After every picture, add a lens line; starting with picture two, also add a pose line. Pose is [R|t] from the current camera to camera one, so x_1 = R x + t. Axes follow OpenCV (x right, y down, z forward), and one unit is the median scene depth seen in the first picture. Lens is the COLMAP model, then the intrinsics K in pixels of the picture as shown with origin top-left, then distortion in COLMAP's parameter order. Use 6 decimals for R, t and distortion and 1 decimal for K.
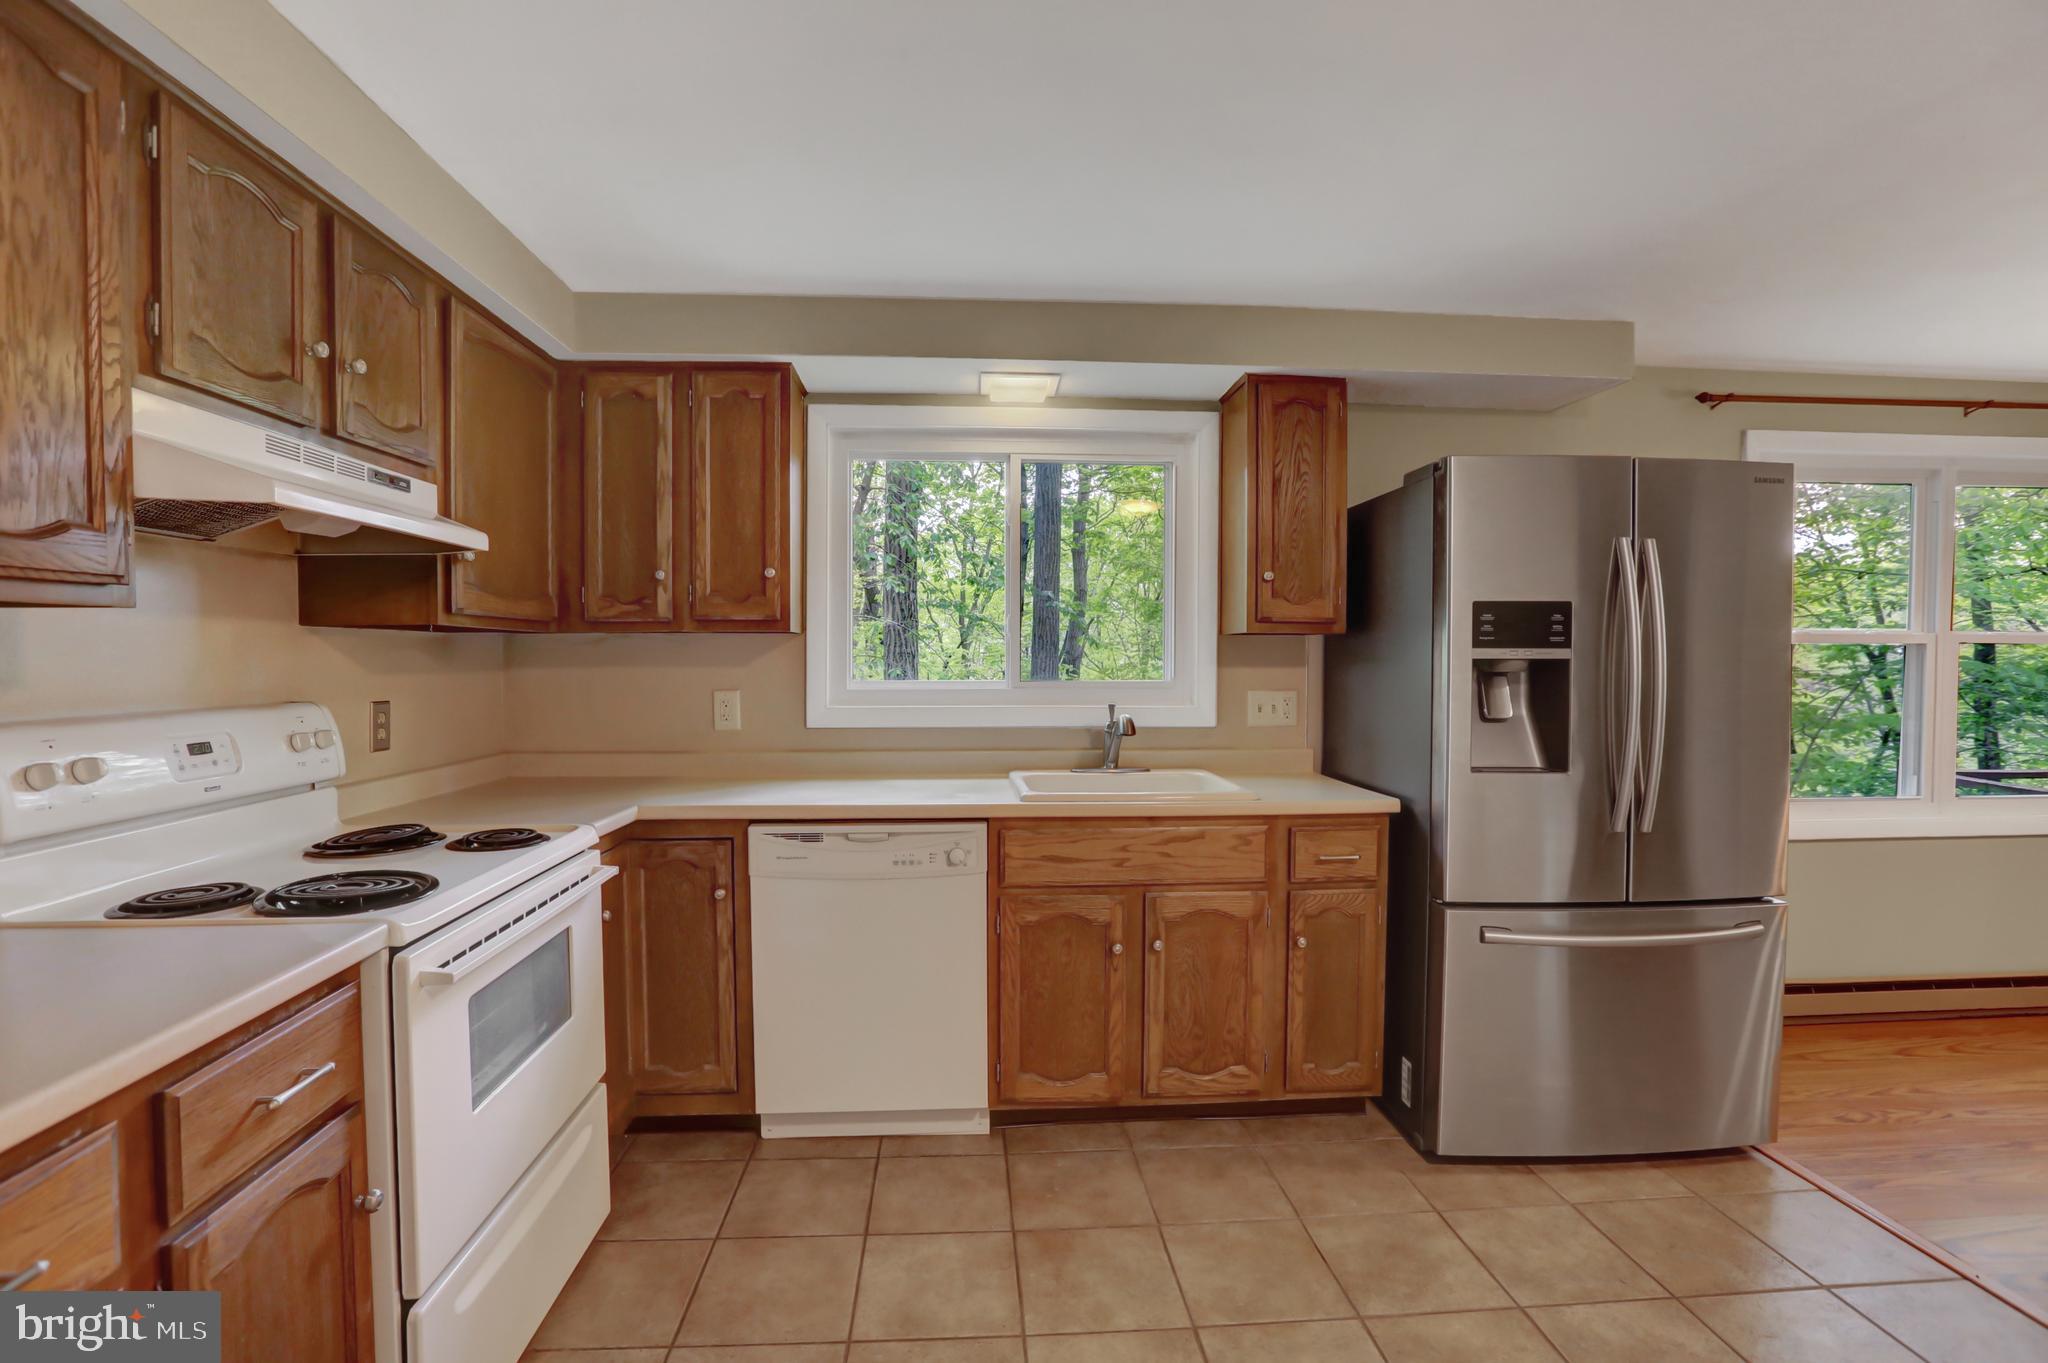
lens RADIAL K [[941.1, 0, 1021.9], [0, 941.1, 681.7], [0, 0, 1]] dist [-0.049857, 0.016426]
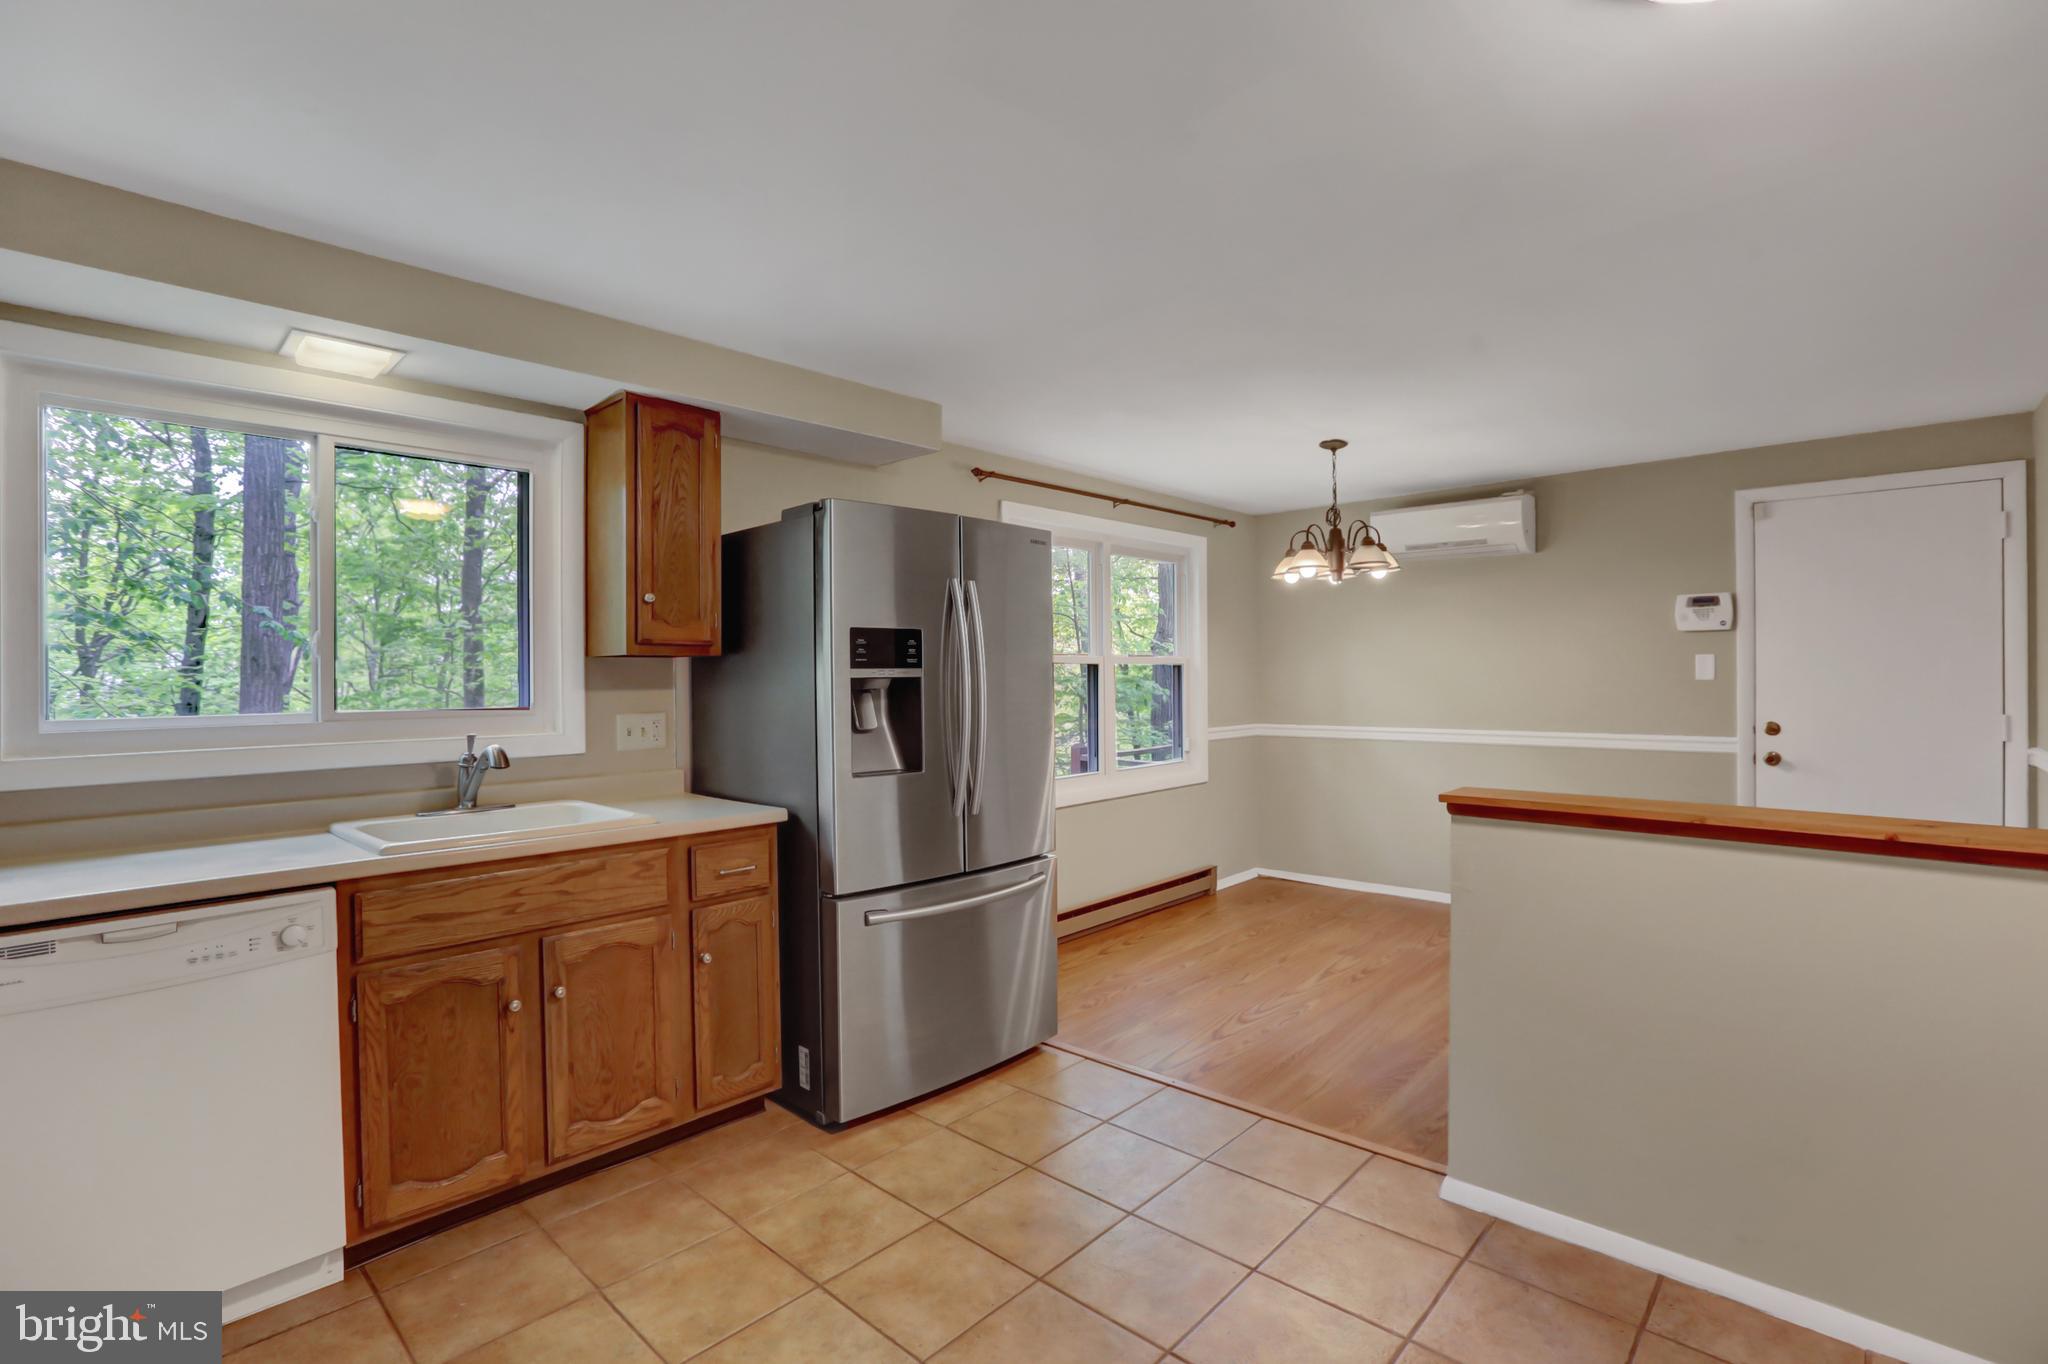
lens RADIAL K [[941.1, 0, 1022.9], [0, 941.1, 677.7], [0, 0, 1]] dist [-0.049857, 0.016426]
pose [[0.725896, -0.011117, 0.687714, -0.145477], [0.031159, 0.999374, -0.016734, 0.001155], [-0.687098, 0.033575, 0.725789, 0.015793]]
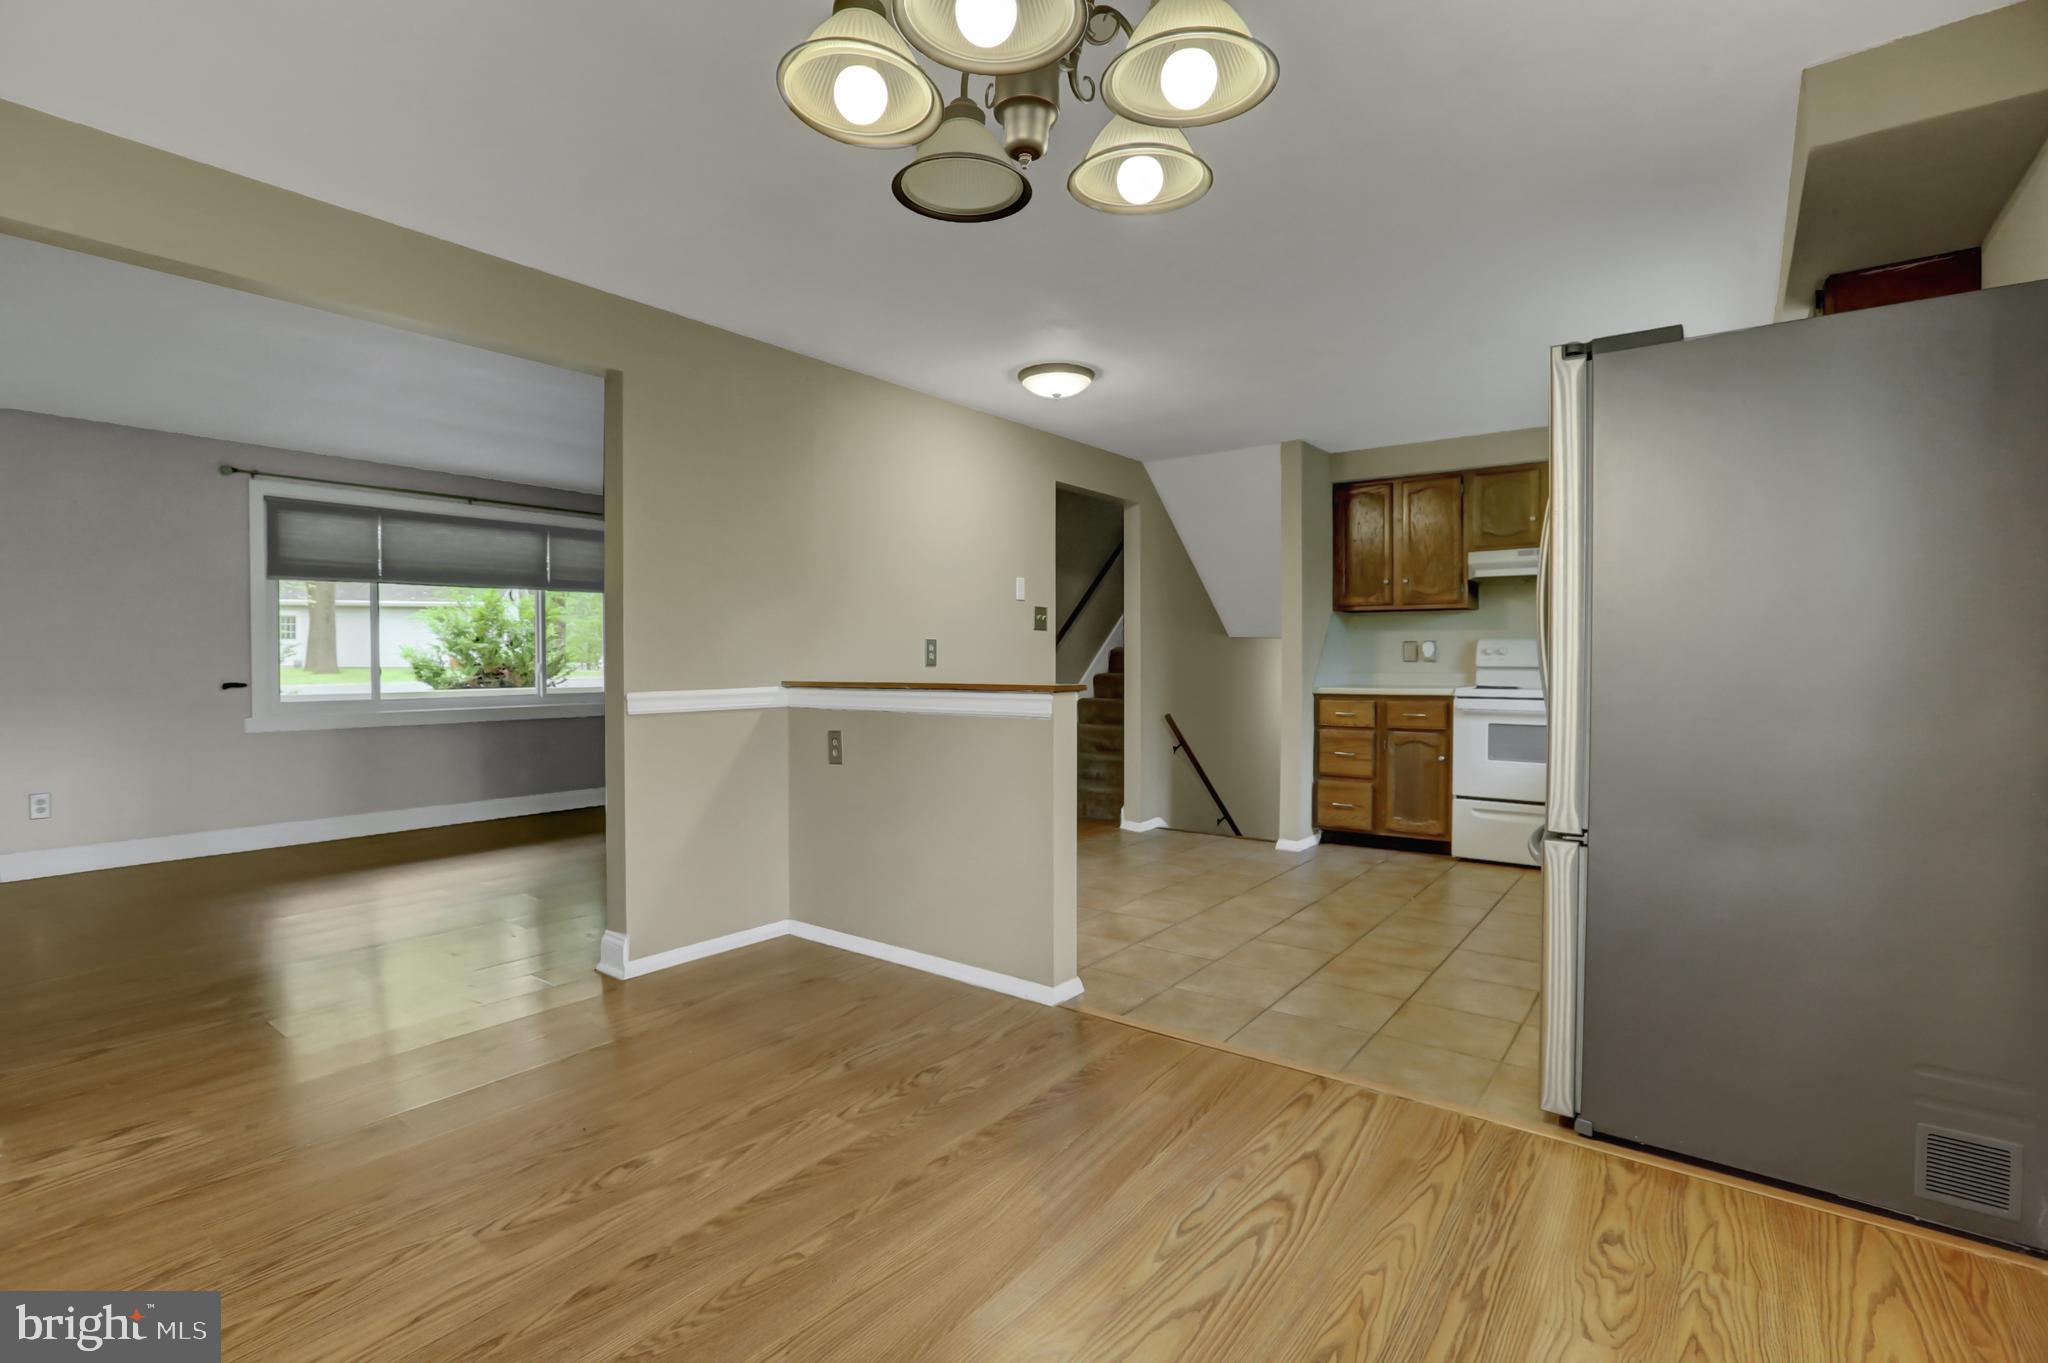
lens RADIAL K [[941.1, 0, 1023.6], [0, 941.1, 682.5], [0, 0, 1]] dist [-0.049857, 0.016426]
pose [[-0.654655, 0.017343, -0.755729, 1.743956], [-0.022225, 0.998863, 0.042175, 0.061222], [0.755601, 0.044406, -0.653525, 1.134301]]
